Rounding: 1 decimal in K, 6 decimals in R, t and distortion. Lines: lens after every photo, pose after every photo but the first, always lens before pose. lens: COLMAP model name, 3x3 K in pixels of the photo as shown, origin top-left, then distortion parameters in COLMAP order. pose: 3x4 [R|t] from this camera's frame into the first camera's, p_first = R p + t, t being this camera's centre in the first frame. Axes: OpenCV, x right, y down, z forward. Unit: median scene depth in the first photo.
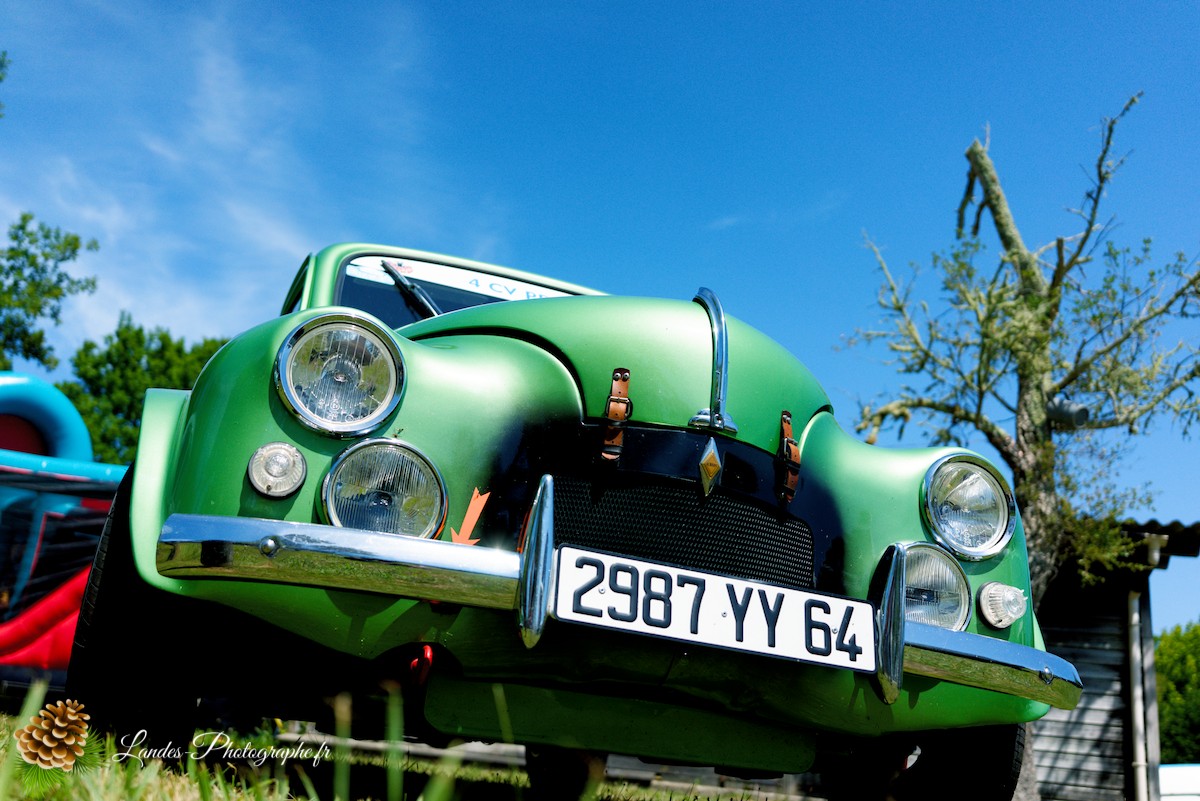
lens RADIAL K [[1170.1, 0, 602.7], [0, 1170.1, 400.1], [0, 0, 1]] dist [-0.001523, 0.000000]
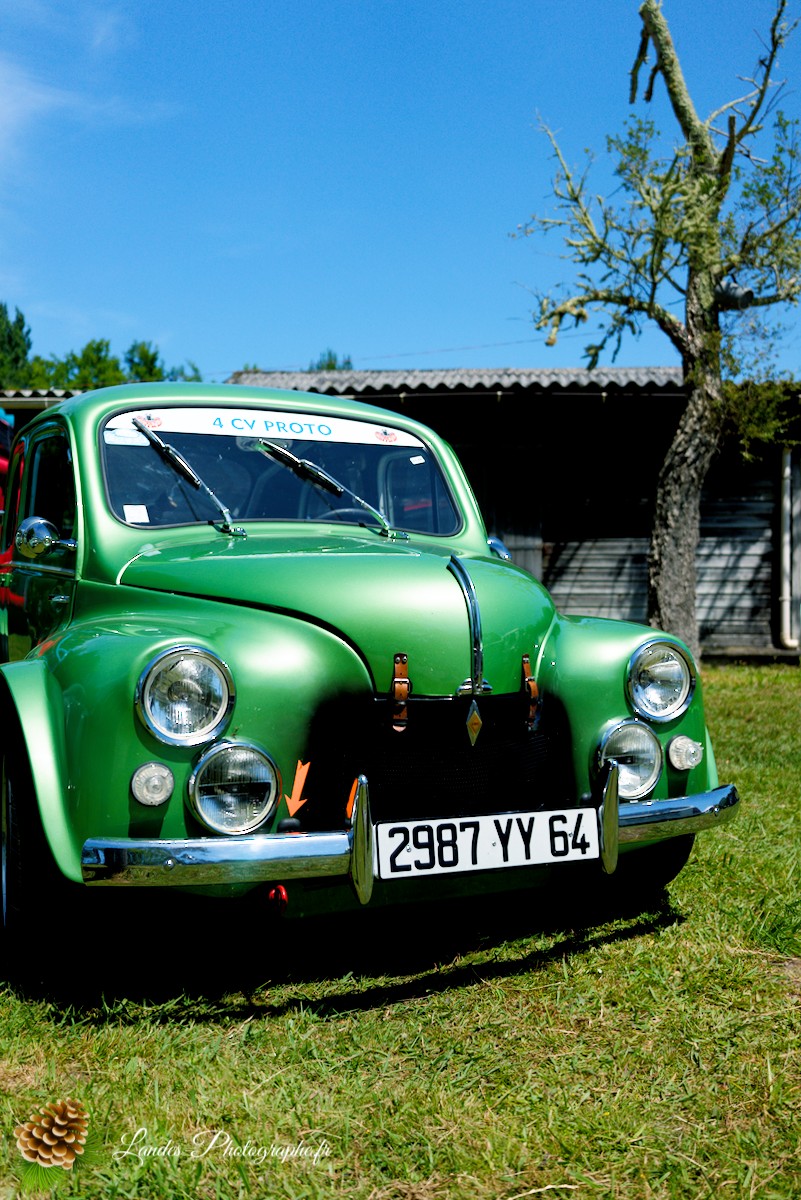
lens RADIAL K [[1170.1, 0, 398.6], [0, 1170.1, 600.4], [0, 0, 1]] dist [-0.001523, 0.000000]
pose [[0.991063, -0.101076, 0.087046, -0.019330], [0.065943, 0.938490, 0.338952, -0.109300], [-0.115952, -0.330183, 0.936768, -0.037504]]
